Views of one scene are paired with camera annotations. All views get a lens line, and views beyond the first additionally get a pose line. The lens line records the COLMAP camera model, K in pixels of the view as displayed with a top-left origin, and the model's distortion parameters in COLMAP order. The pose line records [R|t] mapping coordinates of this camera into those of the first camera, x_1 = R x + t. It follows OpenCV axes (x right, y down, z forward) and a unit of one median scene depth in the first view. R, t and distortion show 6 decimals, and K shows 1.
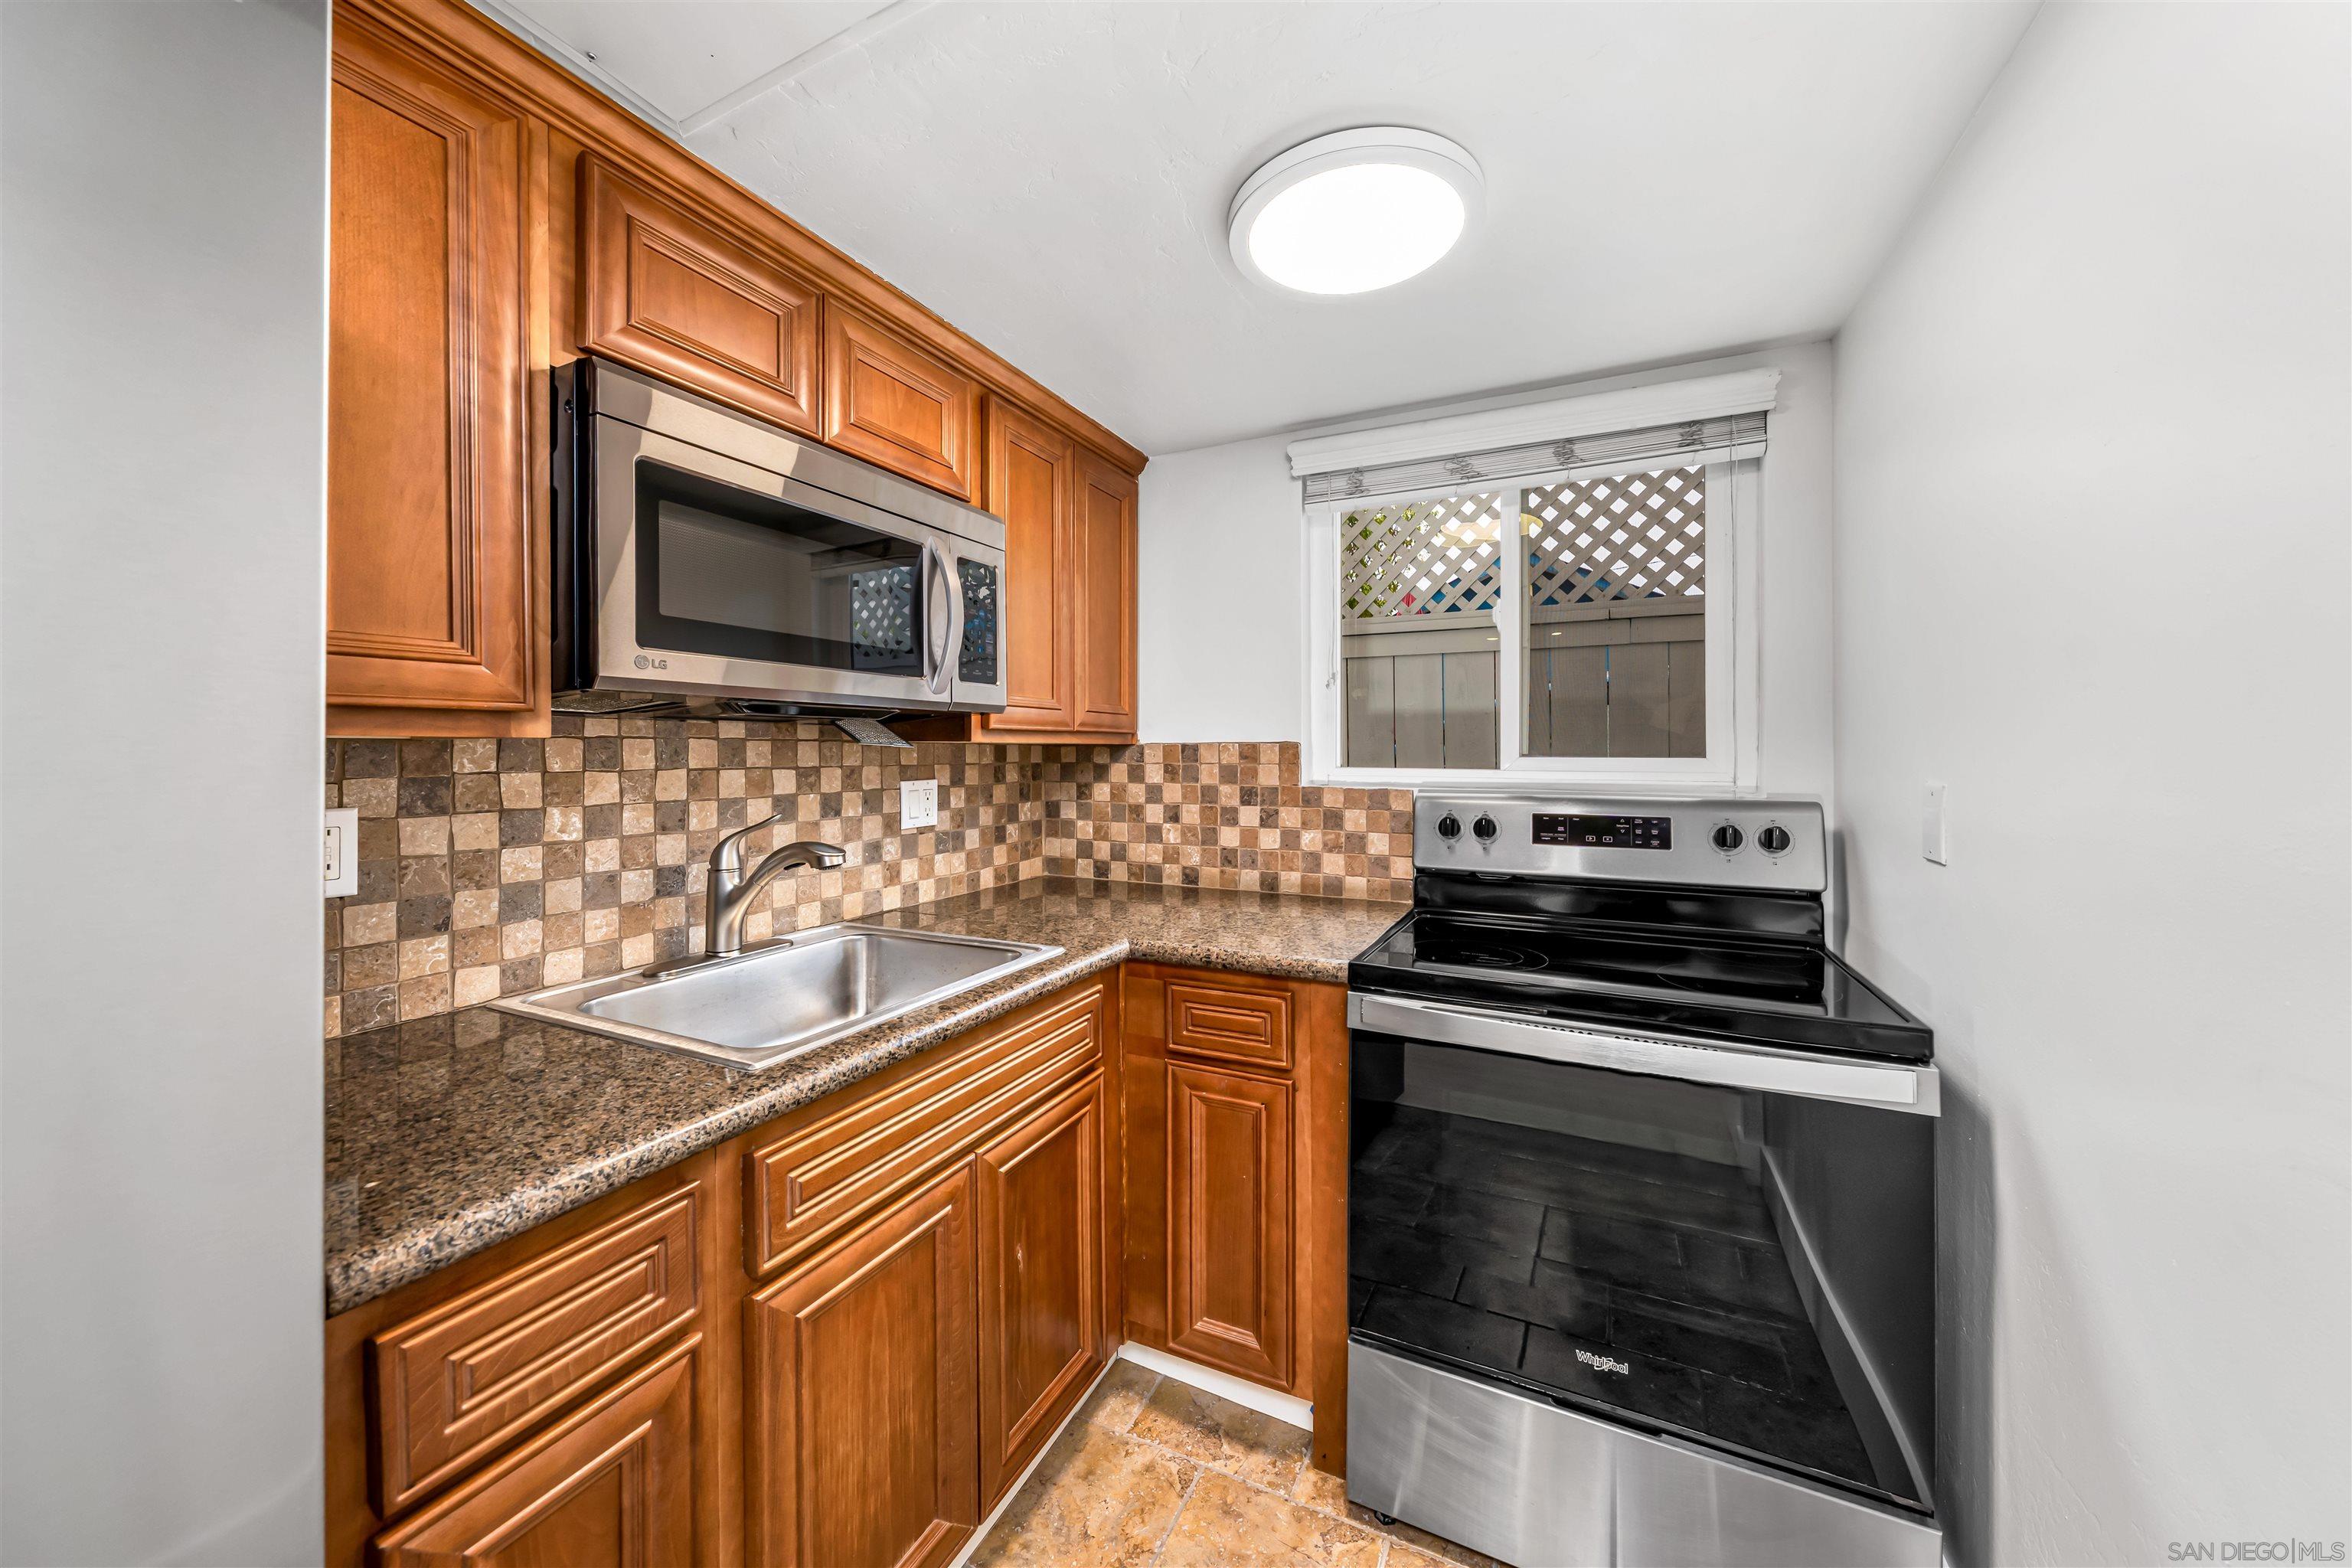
lens RADIAL K [[790.5, 0, 1176.0], [0, 790.5, 784.0], [0, 0, 1]] dist [0.000486, 0.000030]
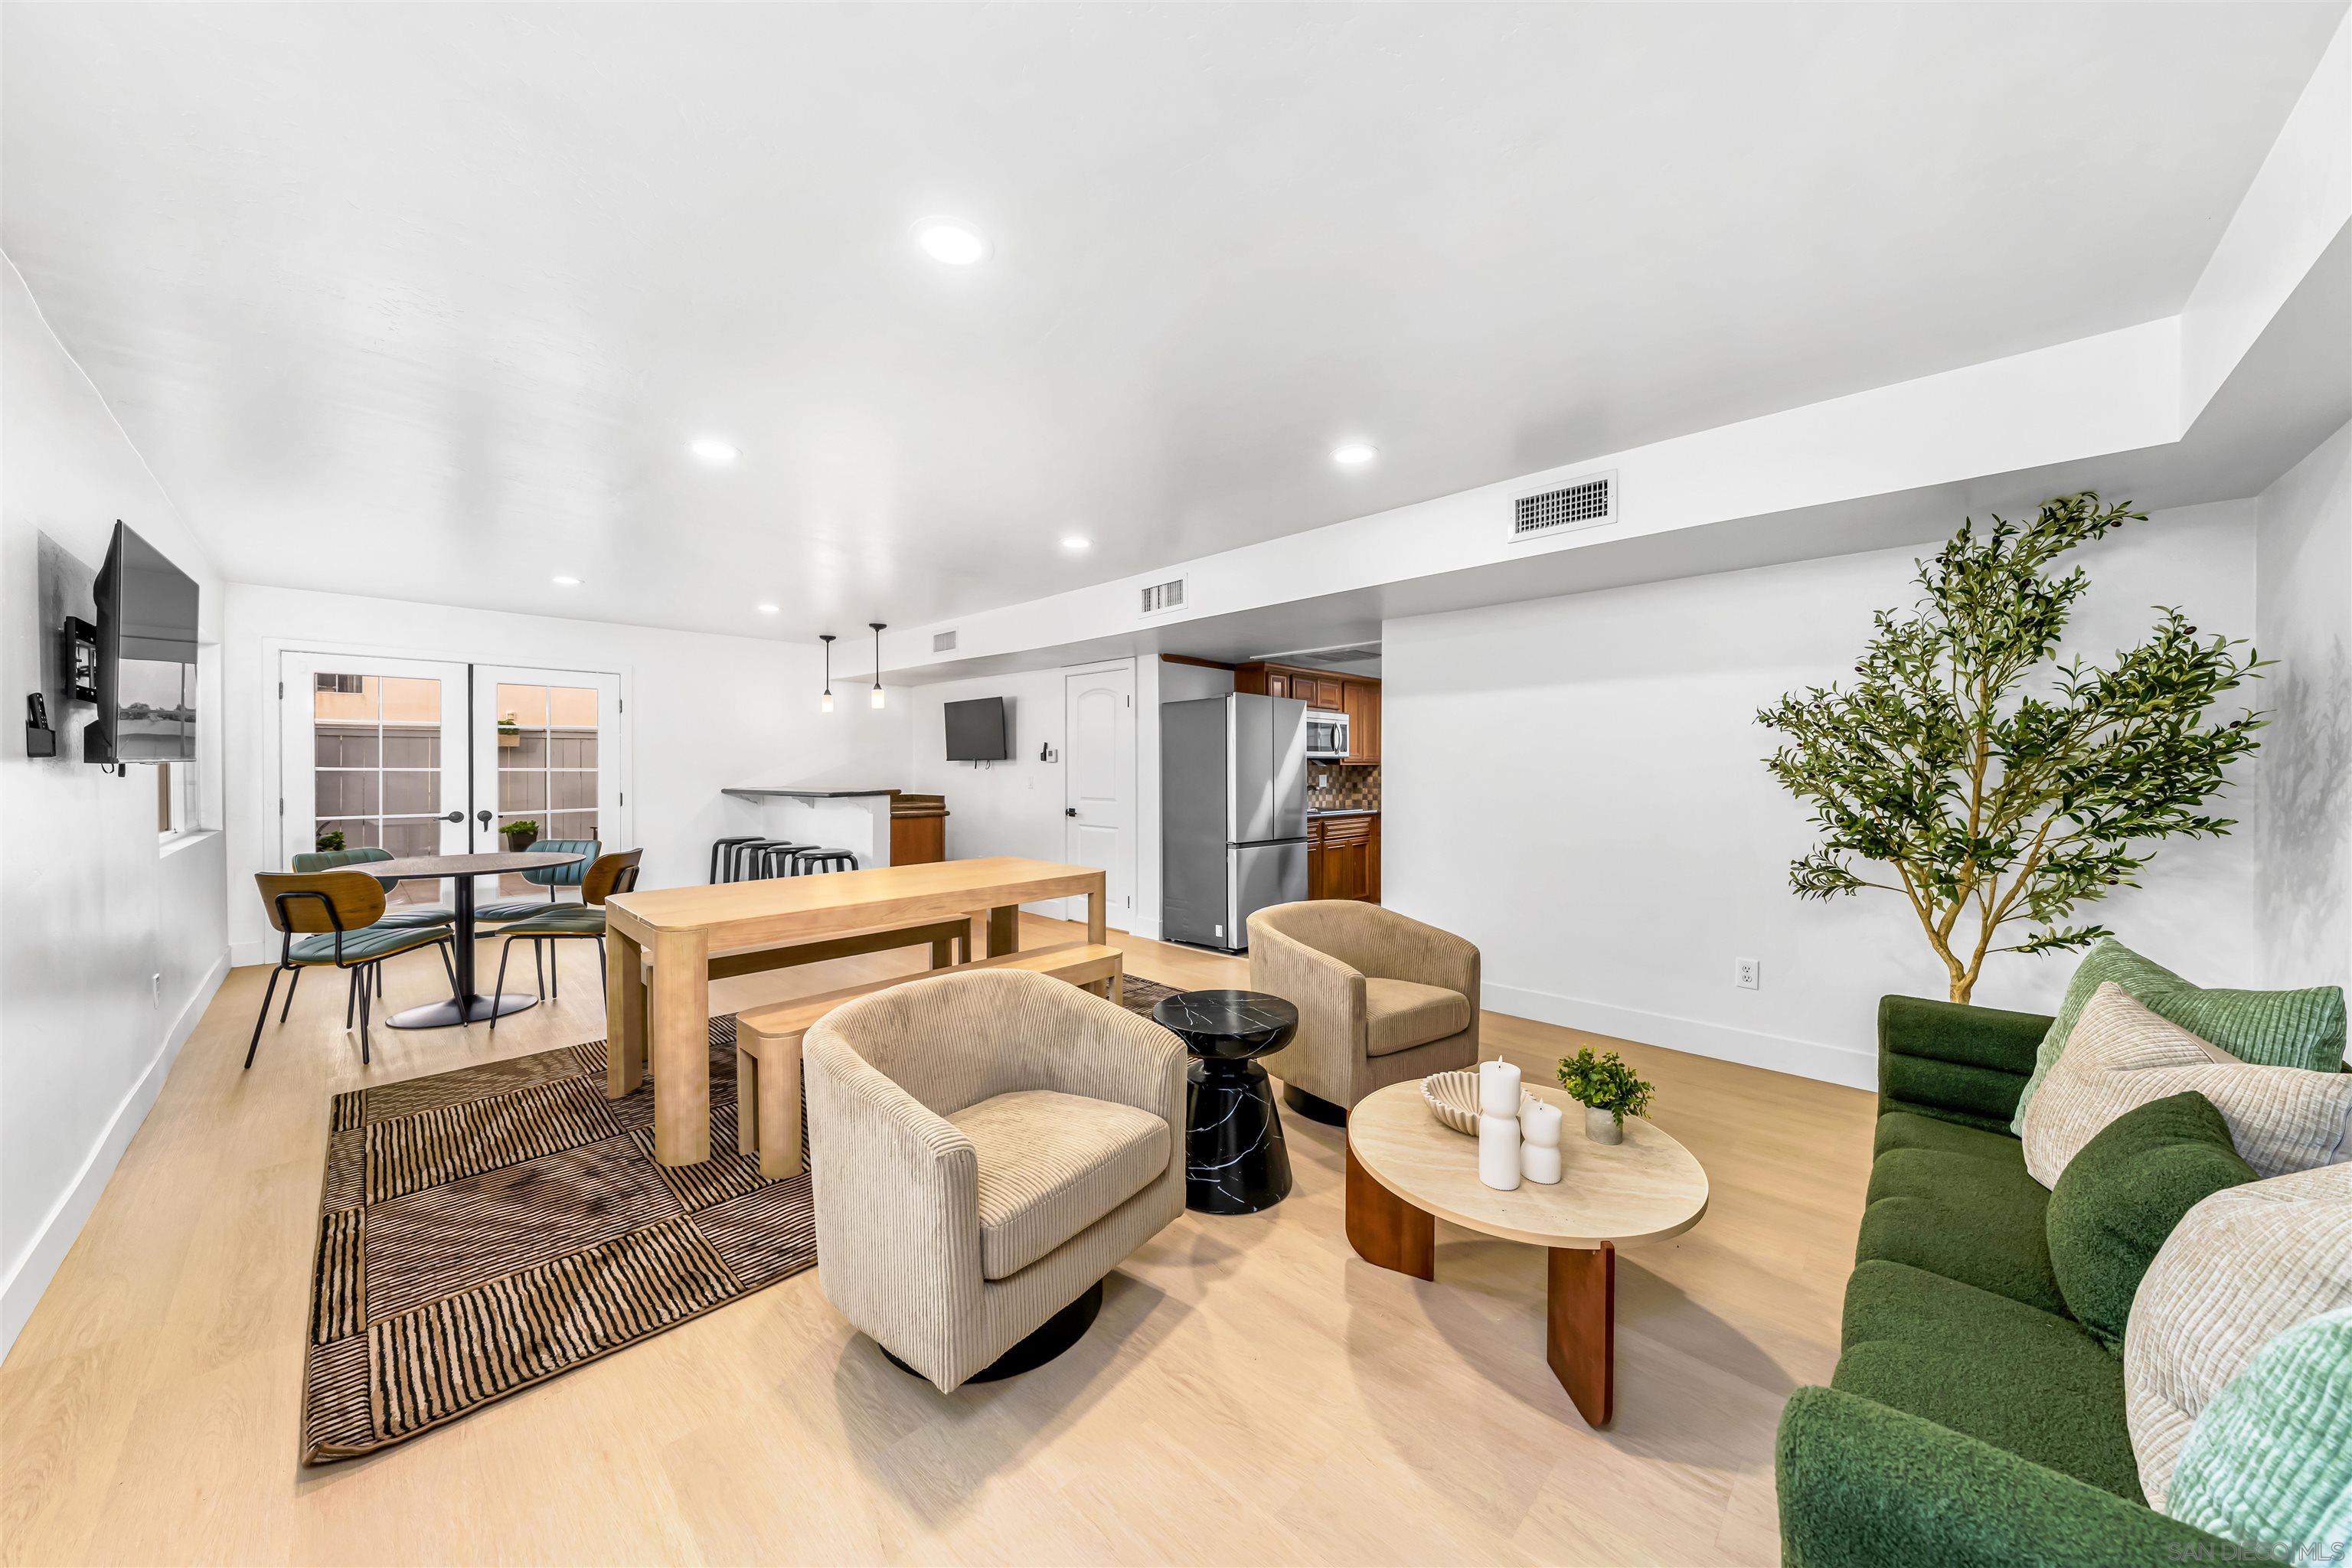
lens RADIAL K [[790.5, 0, 1176.0], [0, 790.5, 784.0], [0, 0, 1]] dist [0.000486, 0.000030]
pose [[0.948638, -0.001111, -0.316361, 0.210069], [-0.005588, 0.999779, -0.020265, 0.116503], [0.316313, 0.020992, 0.948423, -2.780617]]
